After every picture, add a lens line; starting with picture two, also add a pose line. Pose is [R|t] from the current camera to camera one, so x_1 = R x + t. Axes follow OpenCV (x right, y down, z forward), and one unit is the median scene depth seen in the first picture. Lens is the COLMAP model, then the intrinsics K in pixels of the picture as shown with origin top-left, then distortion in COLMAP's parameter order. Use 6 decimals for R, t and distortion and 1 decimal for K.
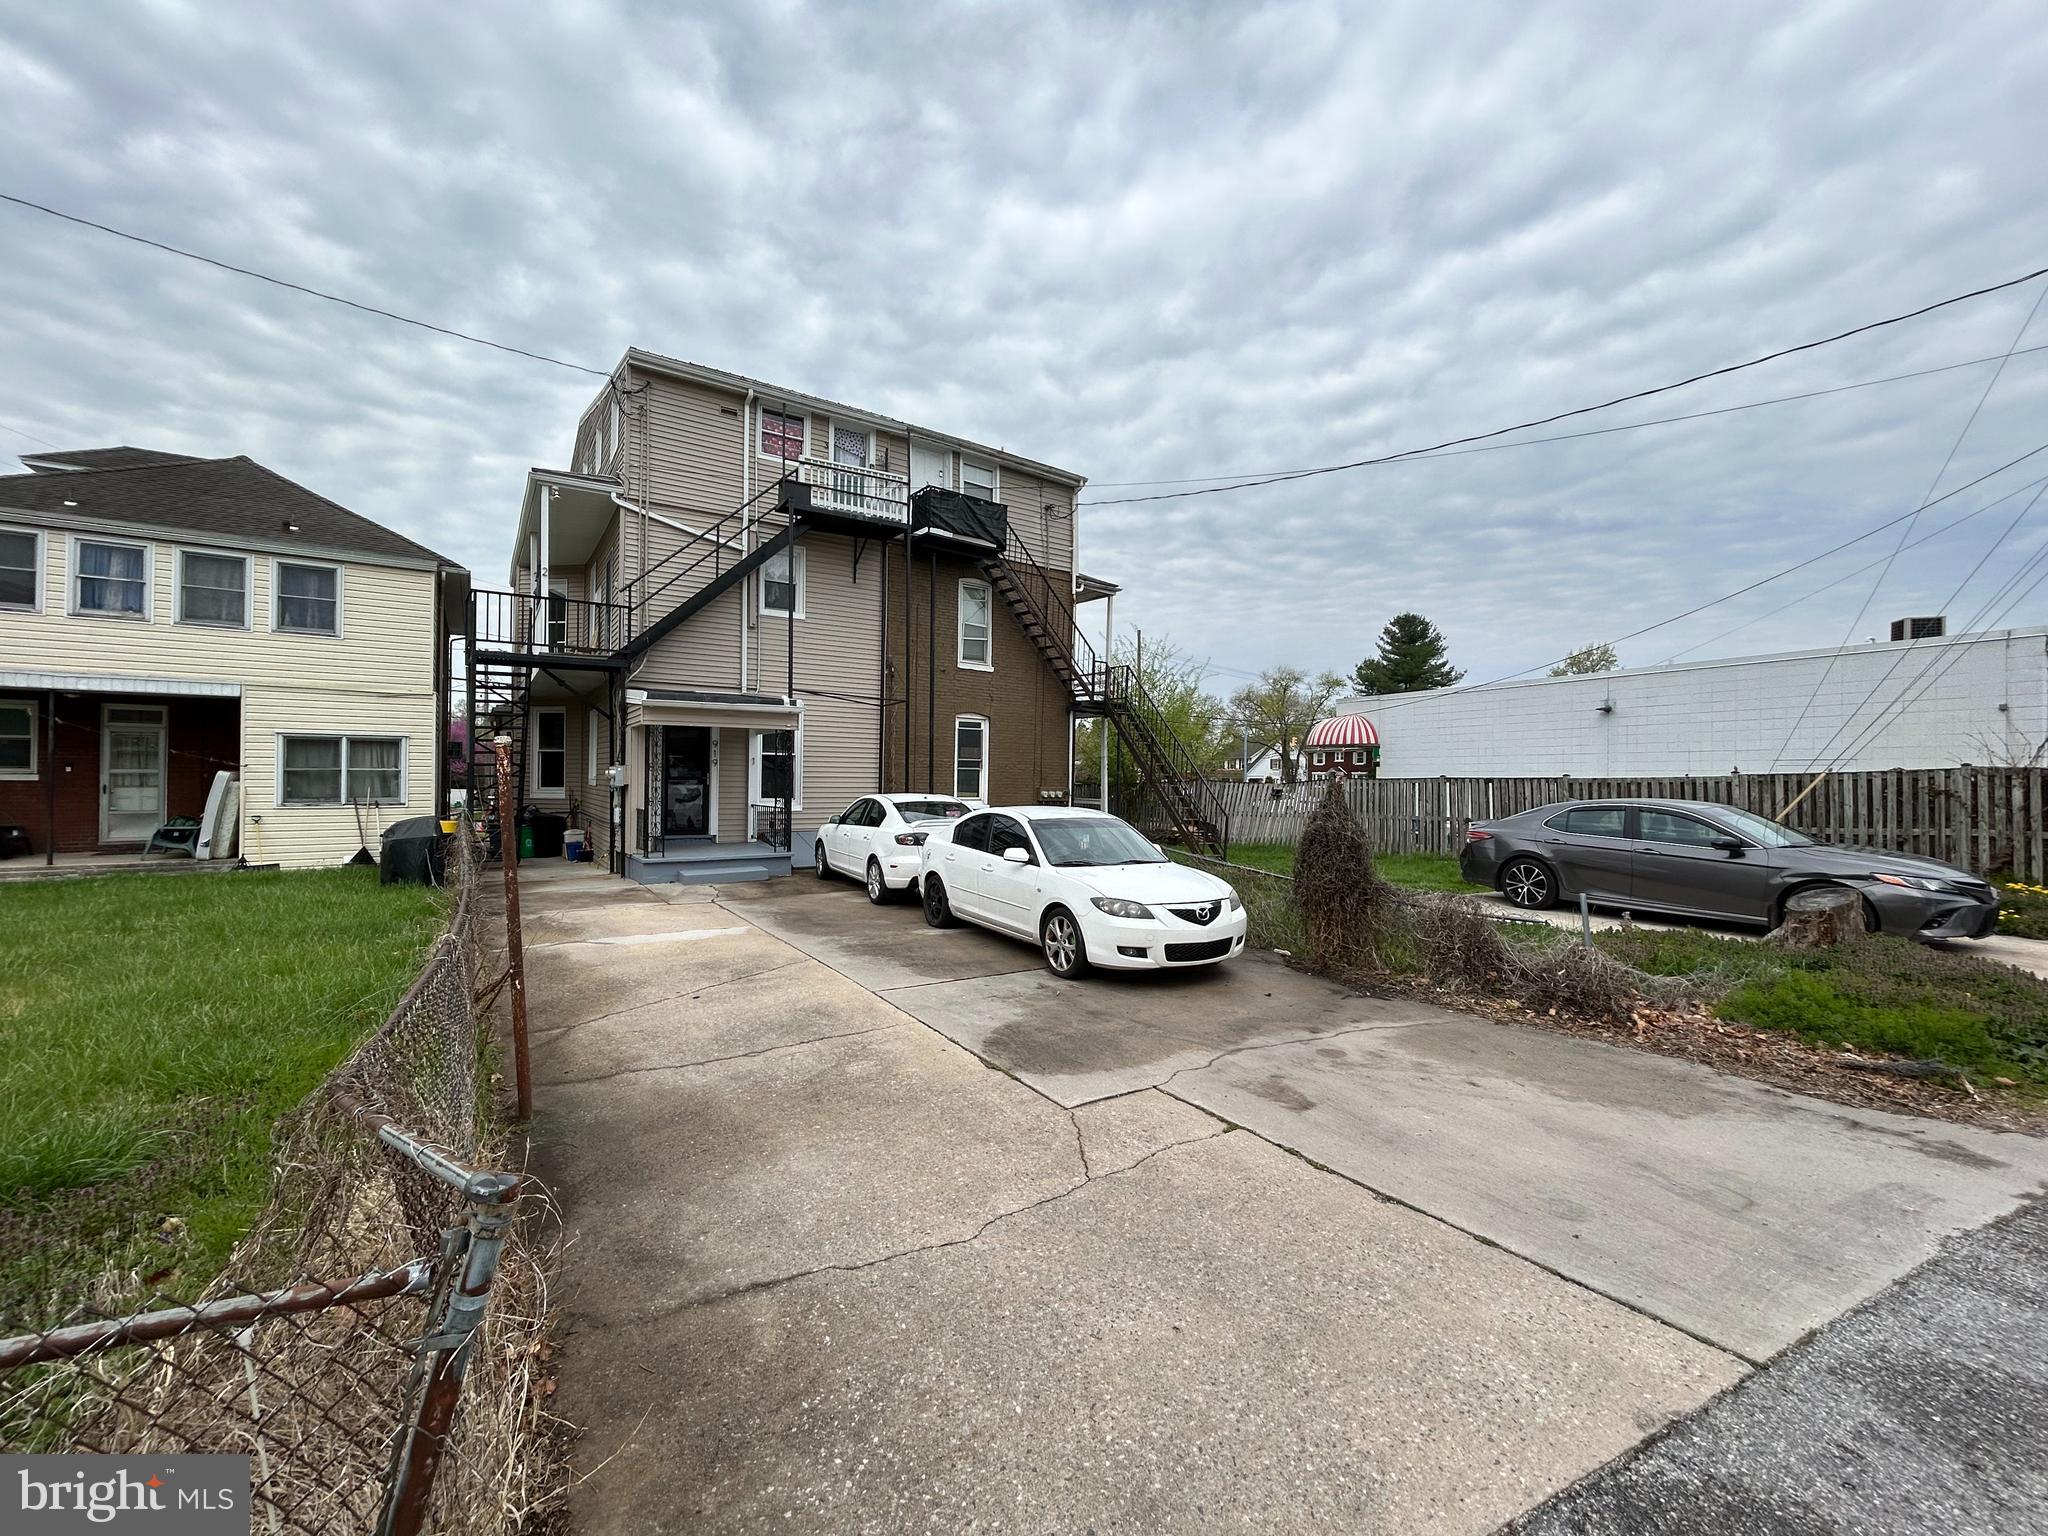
lens RADIAL K [[822.9, 0, 1024.0], [0, 822.9, 768.0], [0, 0, 1]] dist [-0.003135, 0.000455]
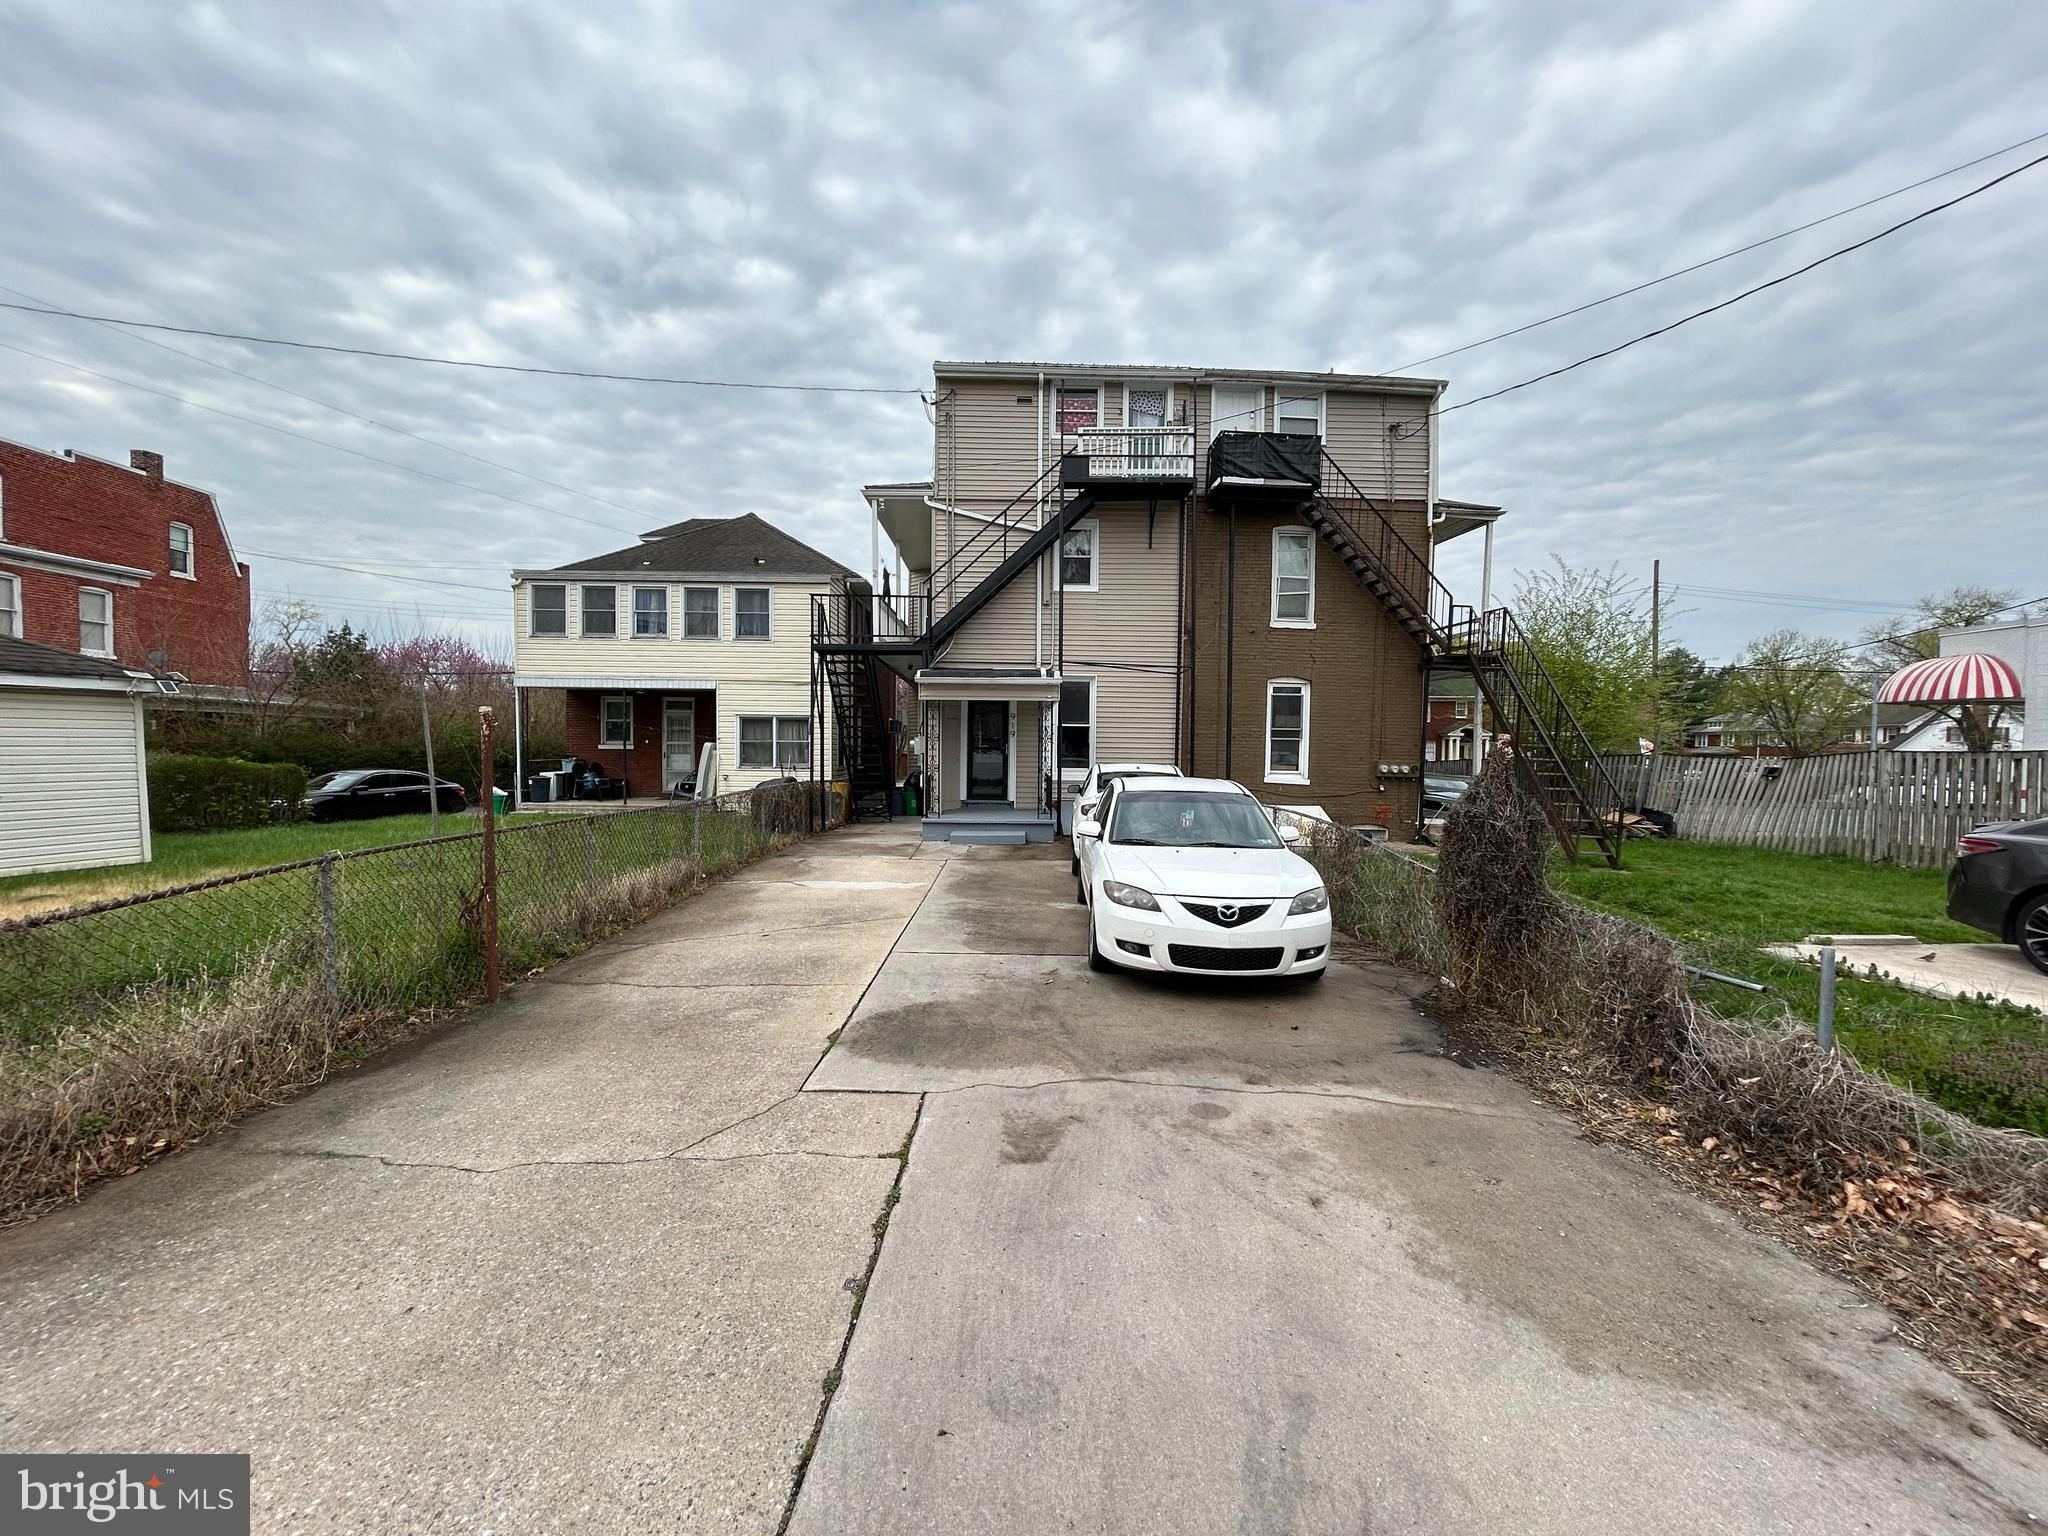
lens RADIAL K [[822.9, 0, 1024.0], [0, 822.9, 768.0], [0, 0, 1]] dist [-0.003135, 0.000455]
pose [[0.839818, 0.014280, -0.542680, 0.227426], [0.002489, 0.999542, 0.030153, 0.005985], [0.542862, -0.026674, 0.839398, 0.107768]]
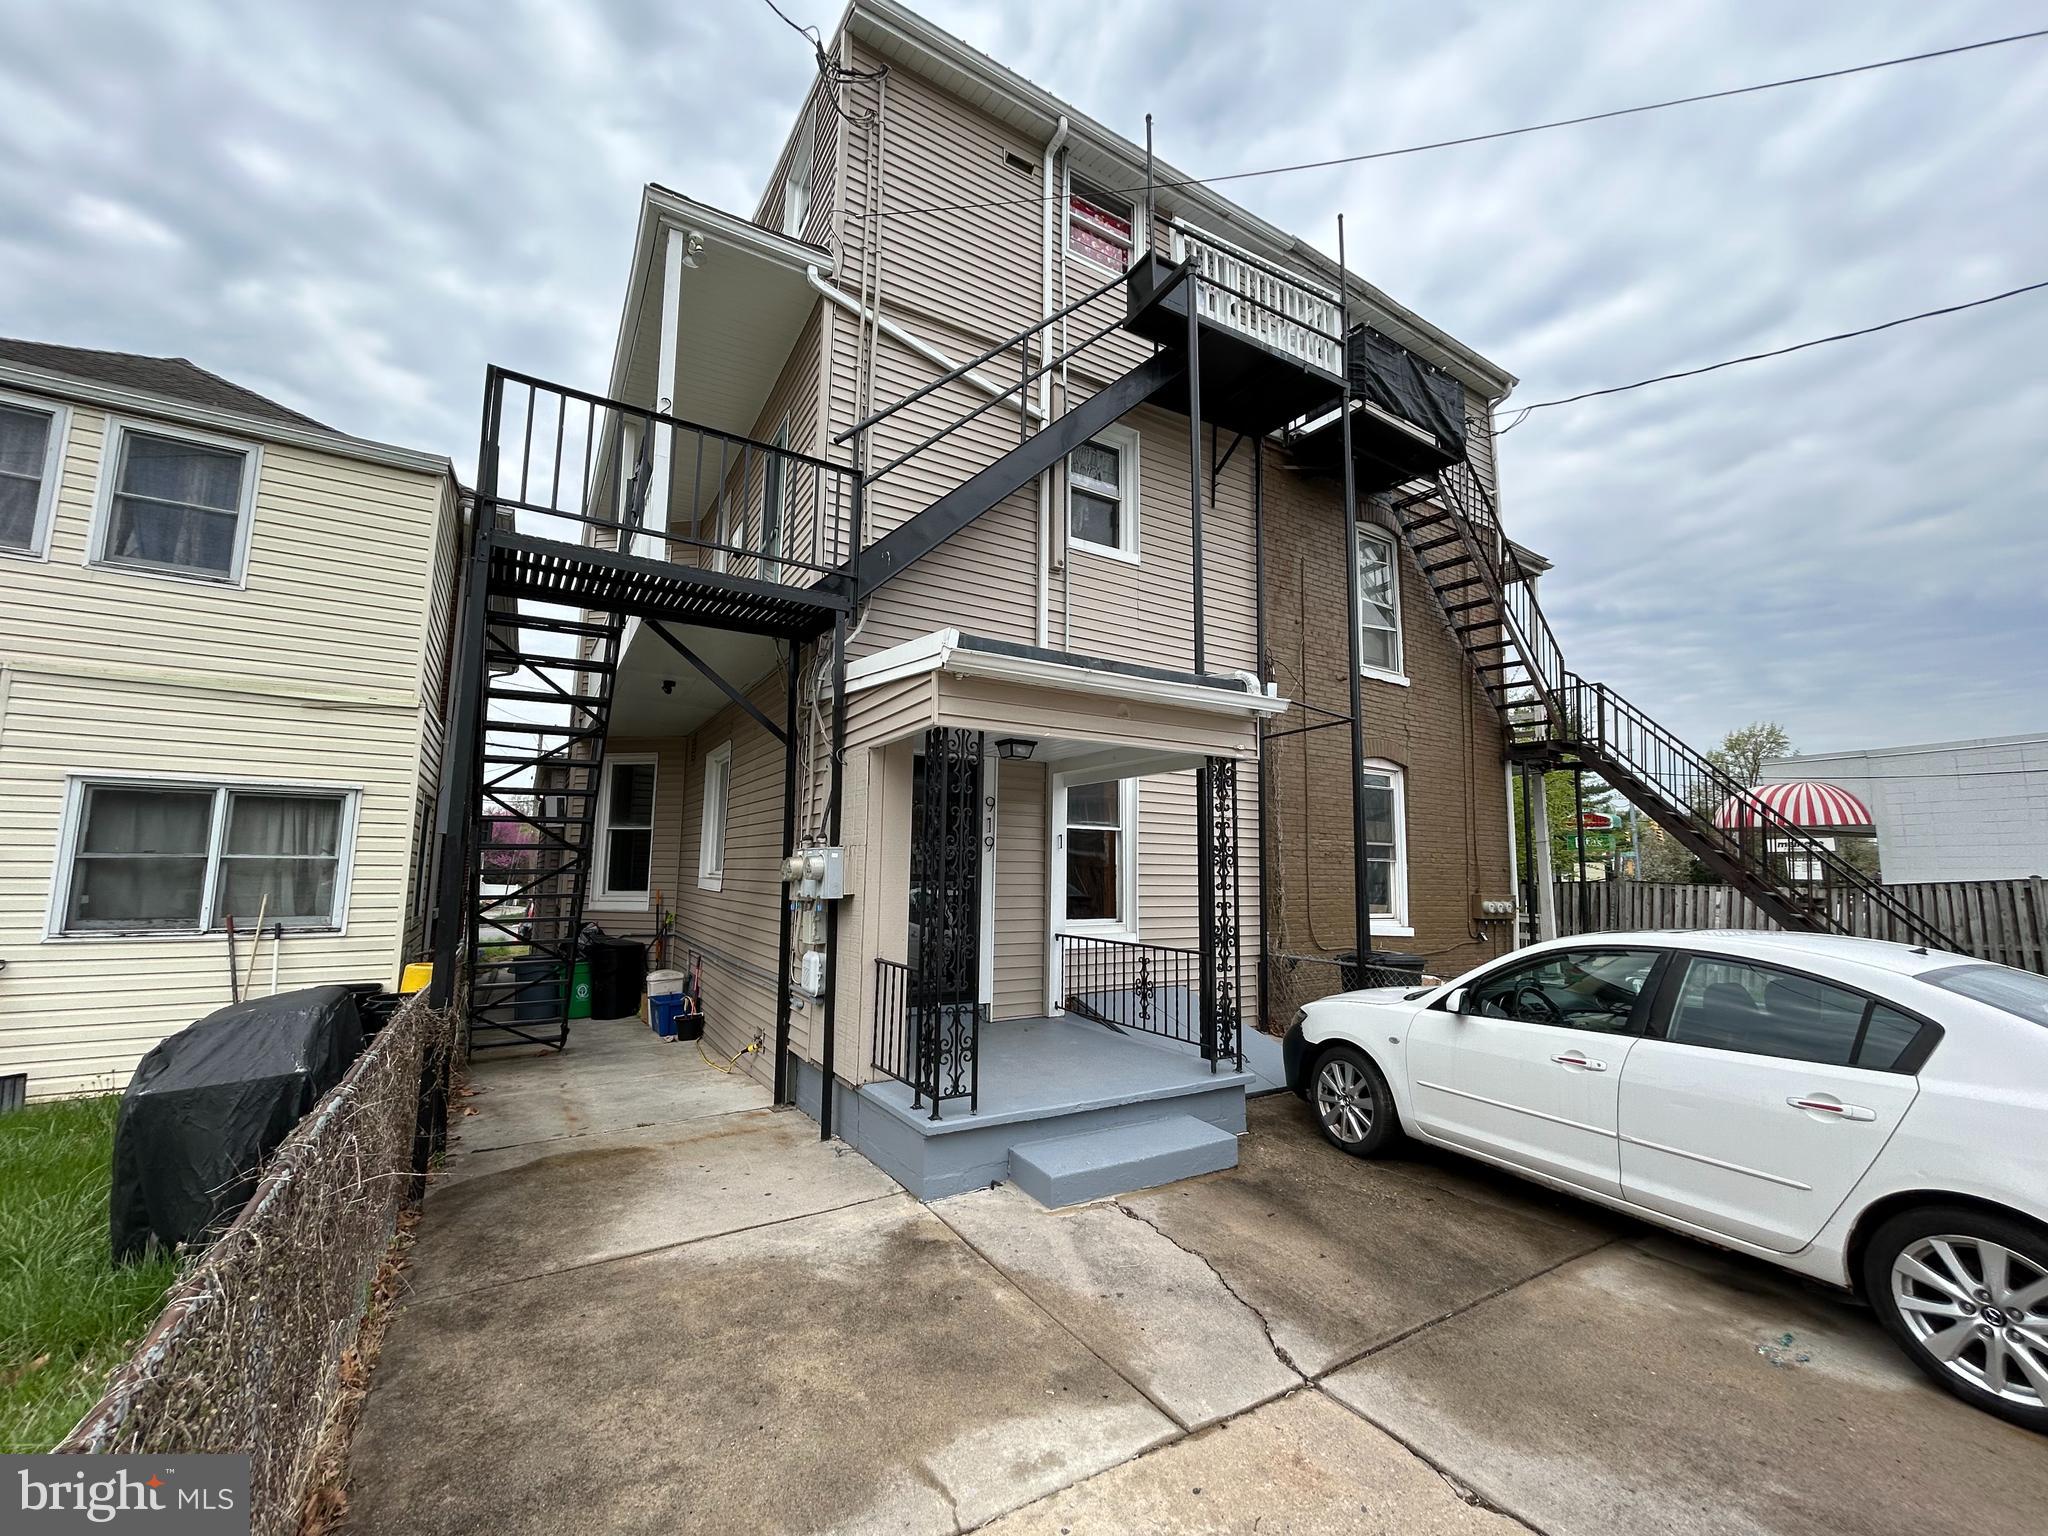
lens RADIAL K [[822.9, 0, 1024.0], [0, 822.9, 768.0], [0, 0, 1]] dist [-0.003135, 0.000455]
pose [[0.999014, -0.002081, -0.044351, -0.346135], [-0.002933, 0.993626, -0.112691, 0.002960], [0.044302, 0.112710, 0.992640, 0.551365]]
